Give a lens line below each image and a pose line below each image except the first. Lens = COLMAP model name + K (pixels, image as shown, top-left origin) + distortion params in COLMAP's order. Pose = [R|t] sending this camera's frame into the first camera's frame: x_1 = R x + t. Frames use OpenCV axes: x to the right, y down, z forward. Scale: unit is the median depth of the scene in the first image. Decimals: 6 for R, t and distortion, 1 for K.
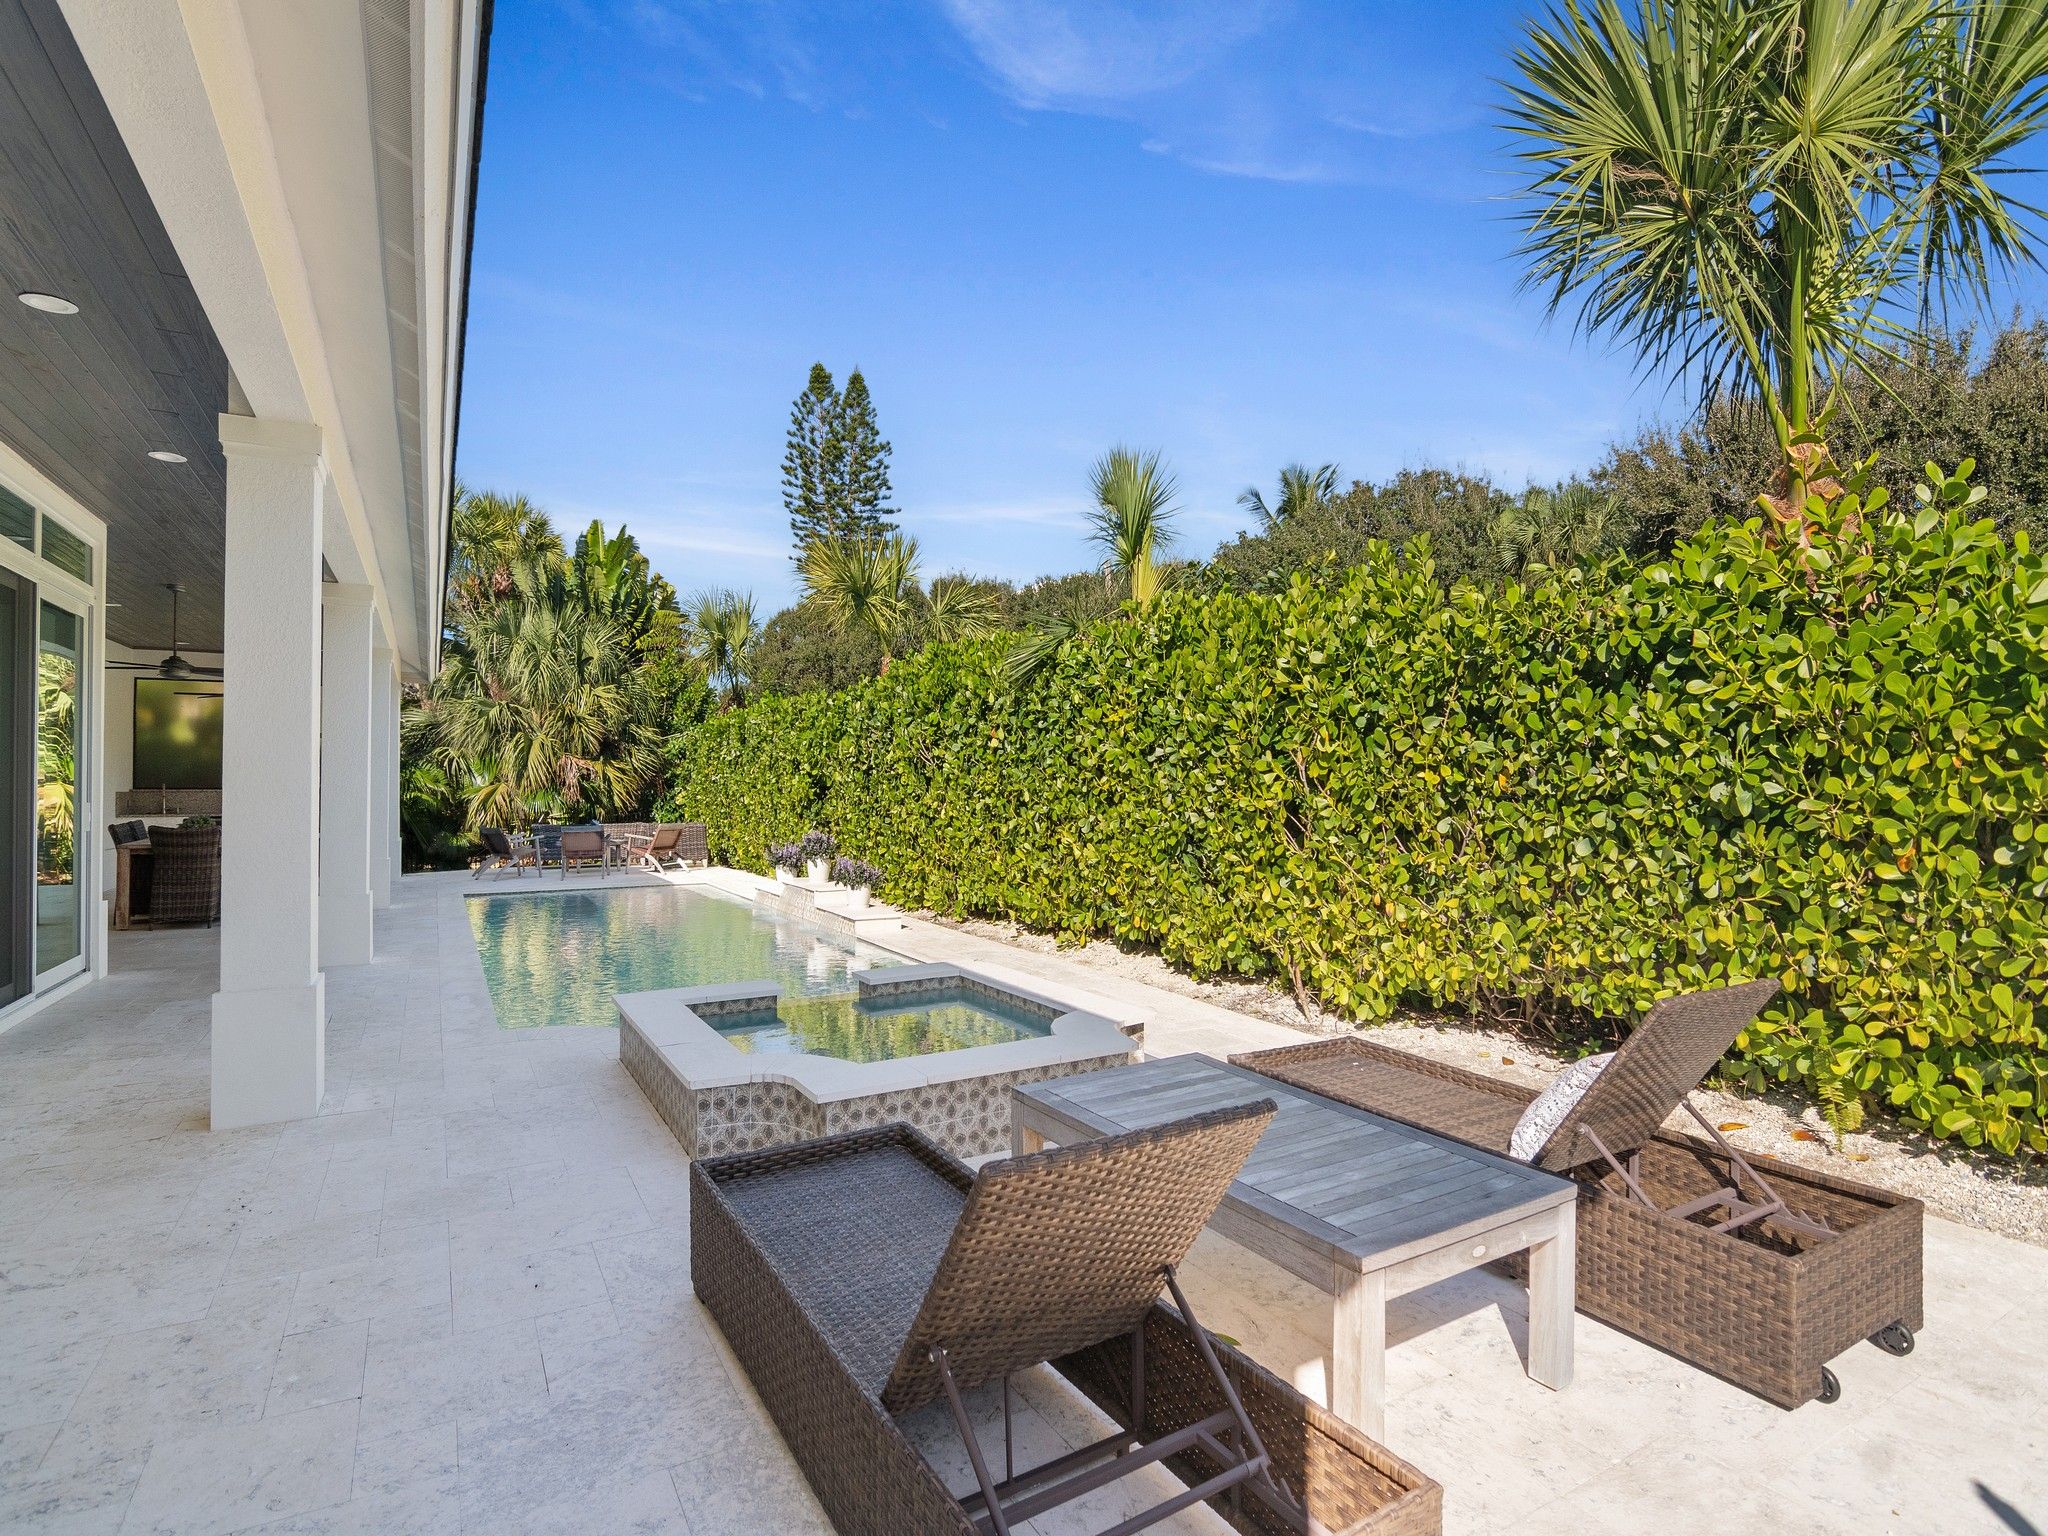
lens RADIAL K [[1015.6, 0, 1017.7], [0, 1015.6, 780.2], [0, 0, 1]] dist [-0.003733, -0.000484]
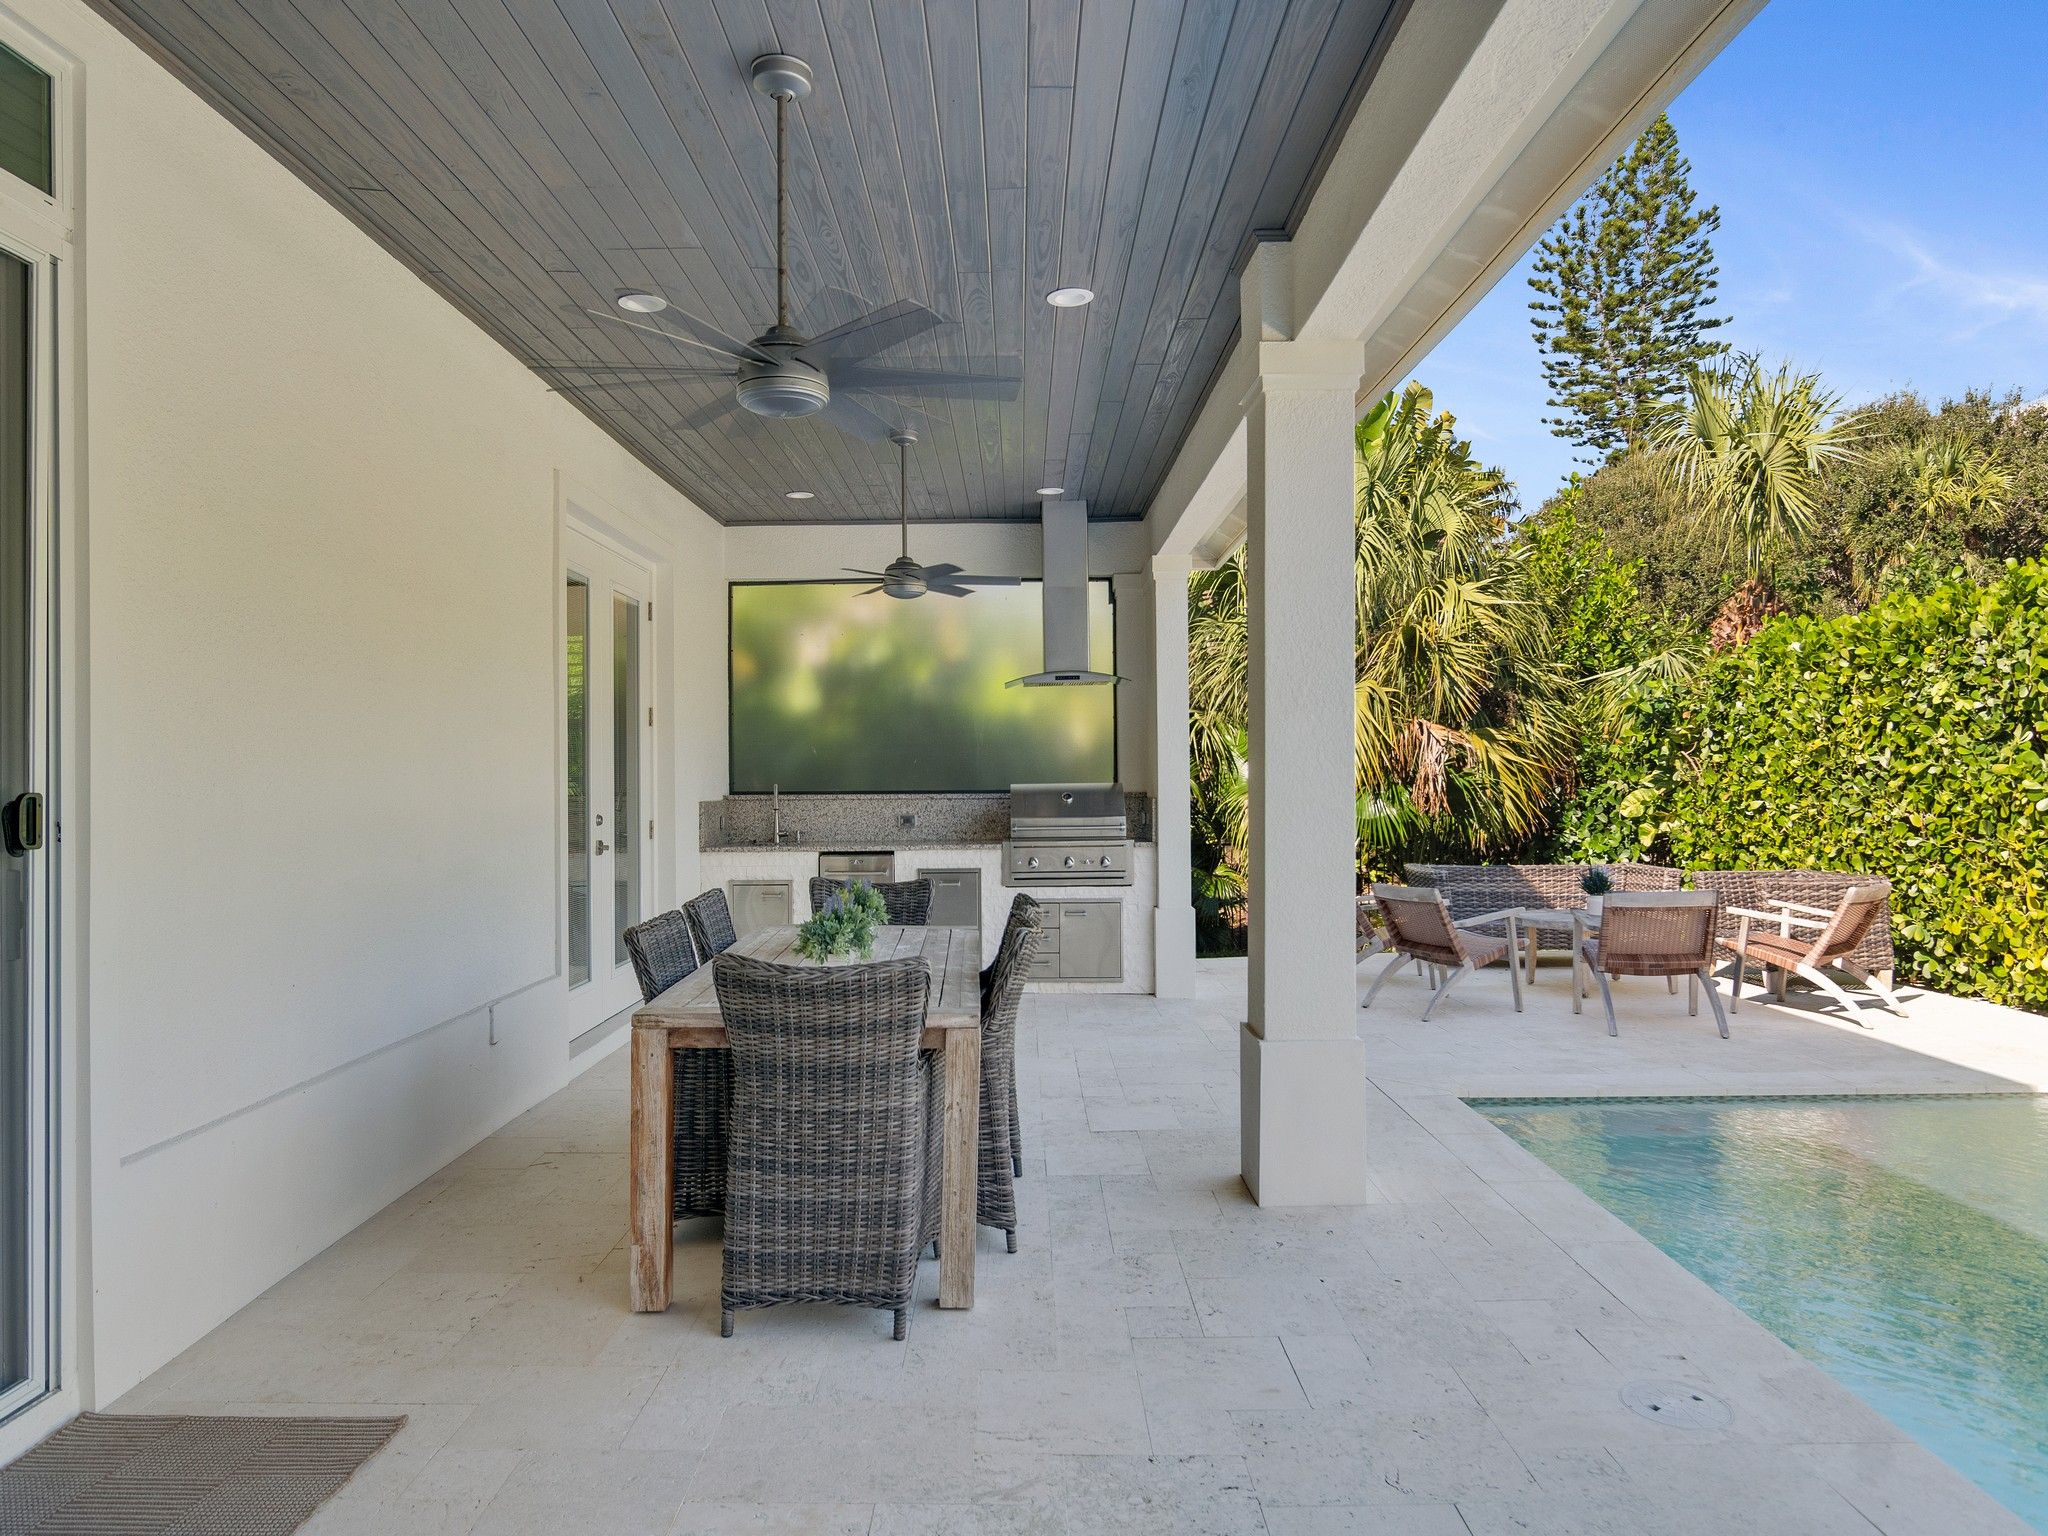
lens RADIAL K [[1015.6, 0, 1017.7], [0, 1015.6, 780.2], [0, 0, 1]] dist [-0.003733, -0.000484]
pose [[0.887982, -0.007269, -0.459820, -0.226820], [0.012353, 0.999891, 0.008049, -0.000752], [0.459711, -0.012828, 0.887976, 0.273381]]
